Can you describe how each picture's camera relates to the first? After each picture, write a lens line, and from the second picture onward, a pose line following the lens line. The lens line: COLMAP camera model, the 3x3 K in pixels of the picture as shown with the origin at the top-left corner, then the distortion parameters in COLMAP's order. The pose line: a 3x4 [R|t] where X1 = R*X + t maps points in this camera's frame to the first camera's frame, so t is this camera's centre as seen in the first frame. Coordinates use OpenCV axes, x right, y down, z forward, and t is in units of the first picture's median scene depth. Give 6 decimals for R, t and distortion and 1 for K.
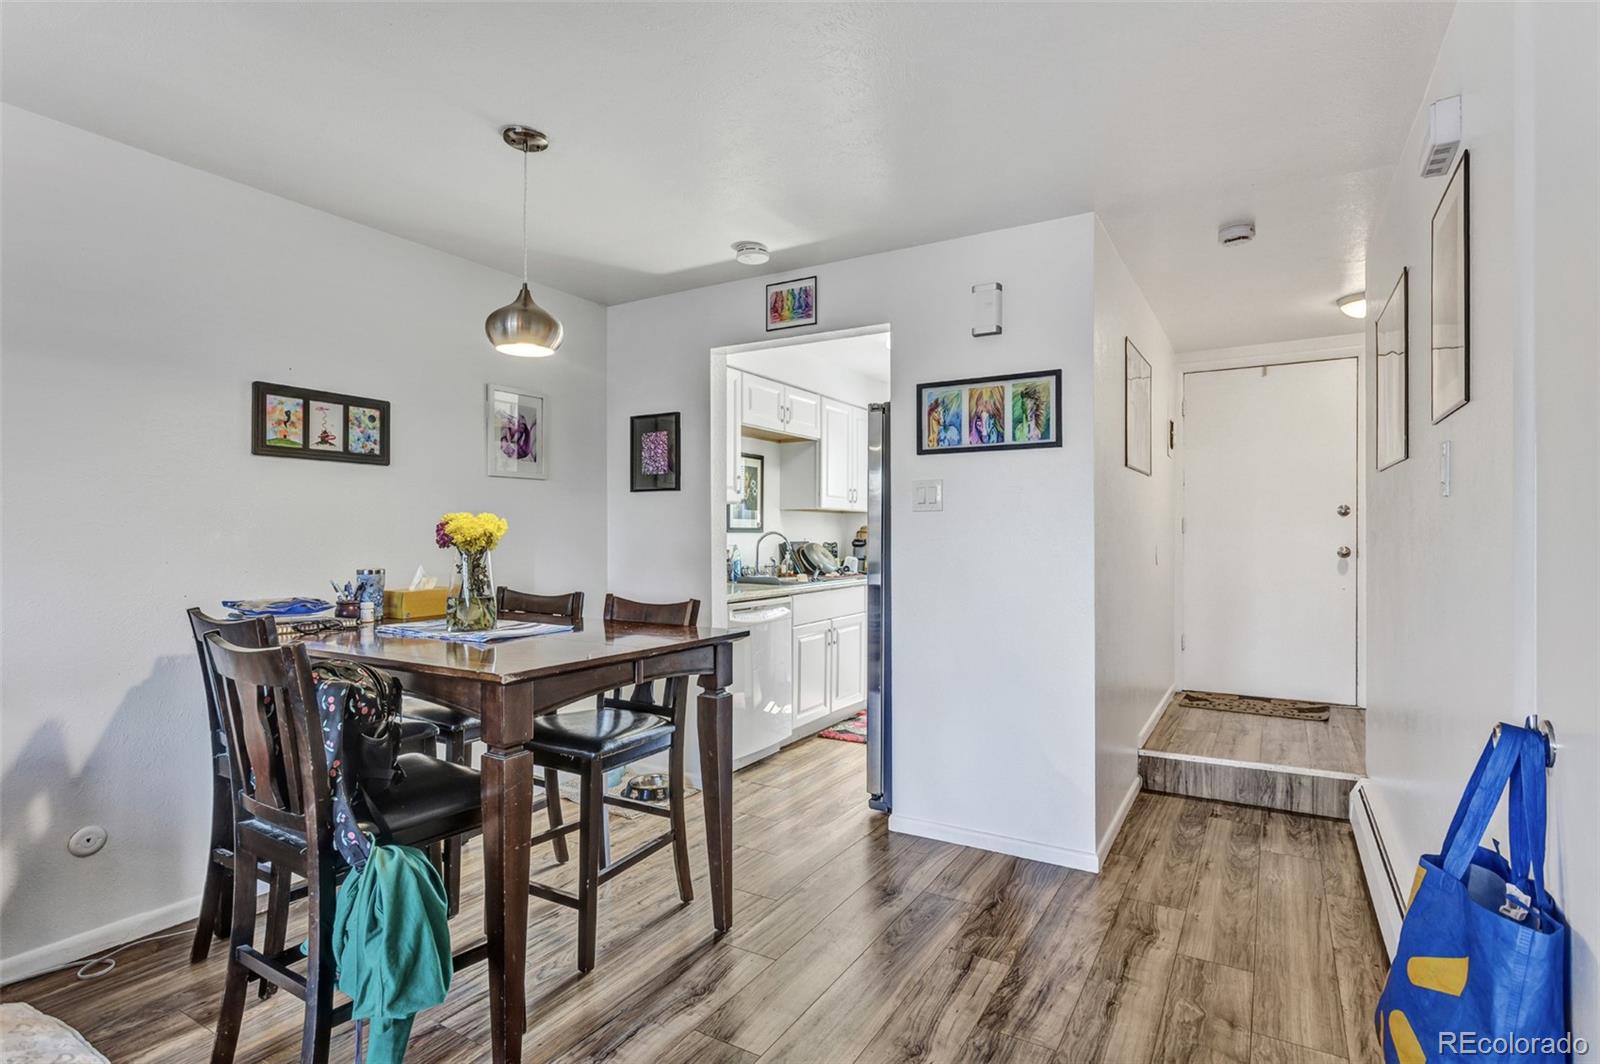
lens RADIAL K [[825.8, 0, 802.7], [0, 825.8, 537.2], [0, 0, 1]] dist [-0.004328, 0.001844]
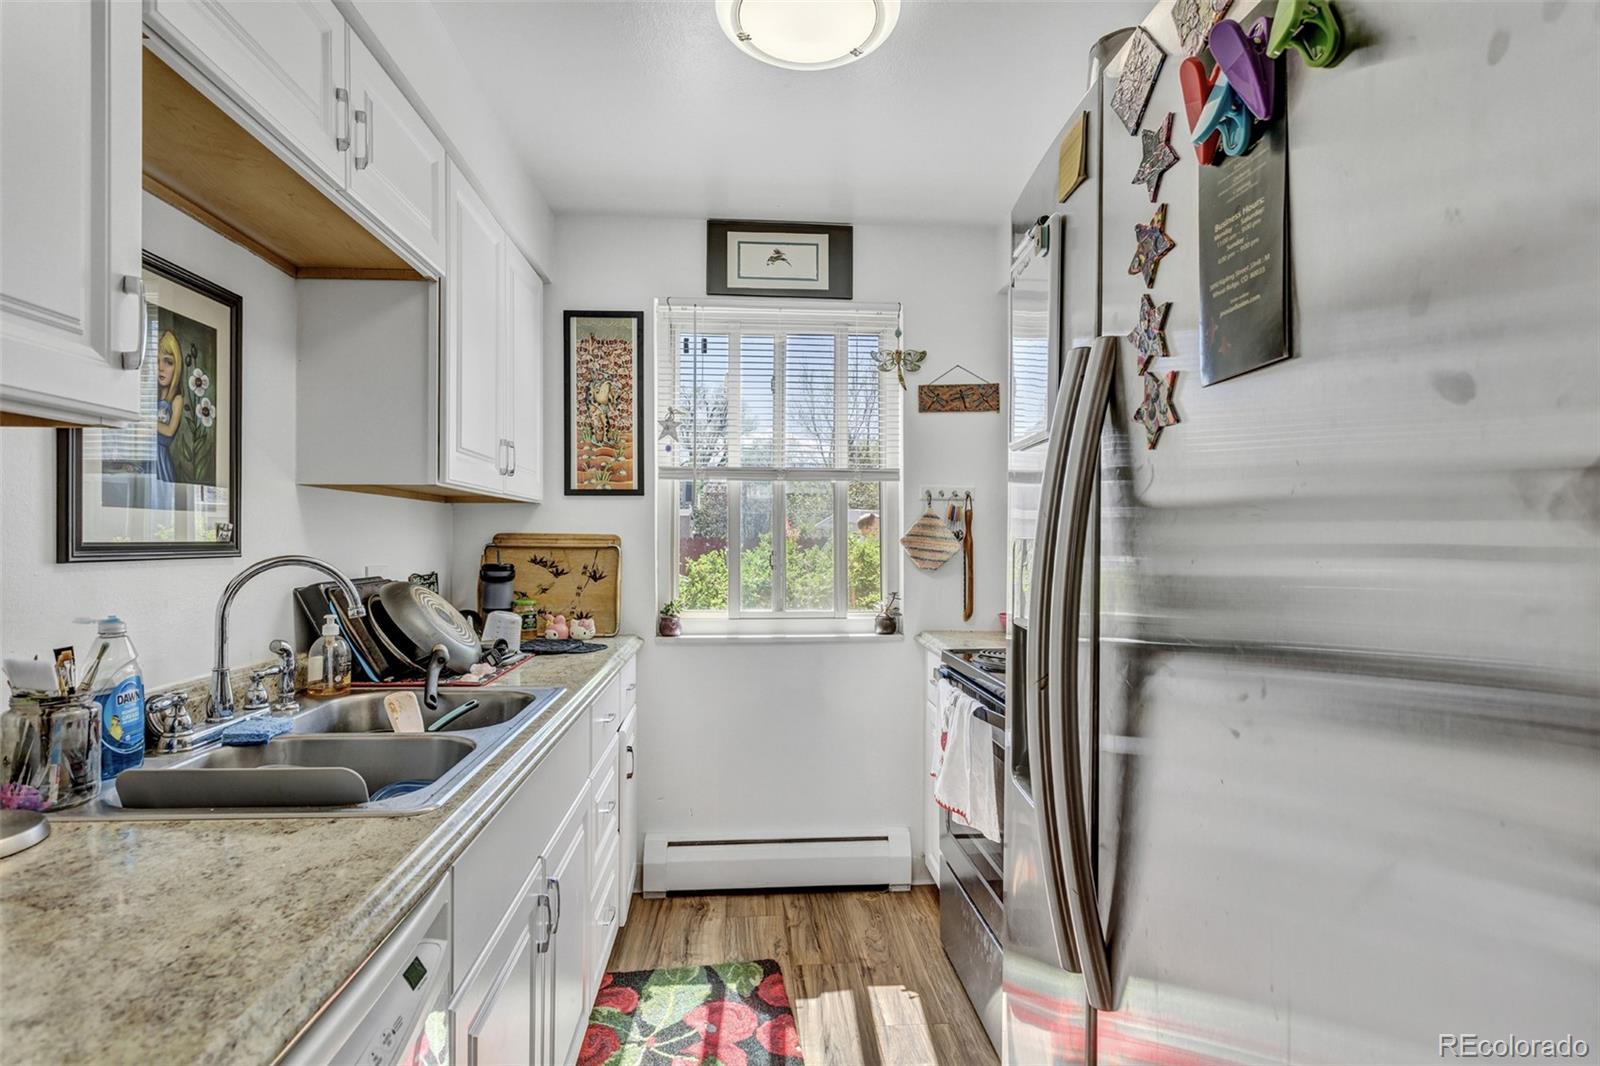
lens RADIAL K [[825.8, 0, 811.8], [0, 825.8, 539.9], [0, 0, 1]] dist [-0.004328, 0.001844]
pose [[0.821094, -0.003108, 0.570784, -0.047464], [0.004939, 0.999986, -0.001659, -0.009906], [-0.570771, 0.004181, 0.821098, 0.639112]]
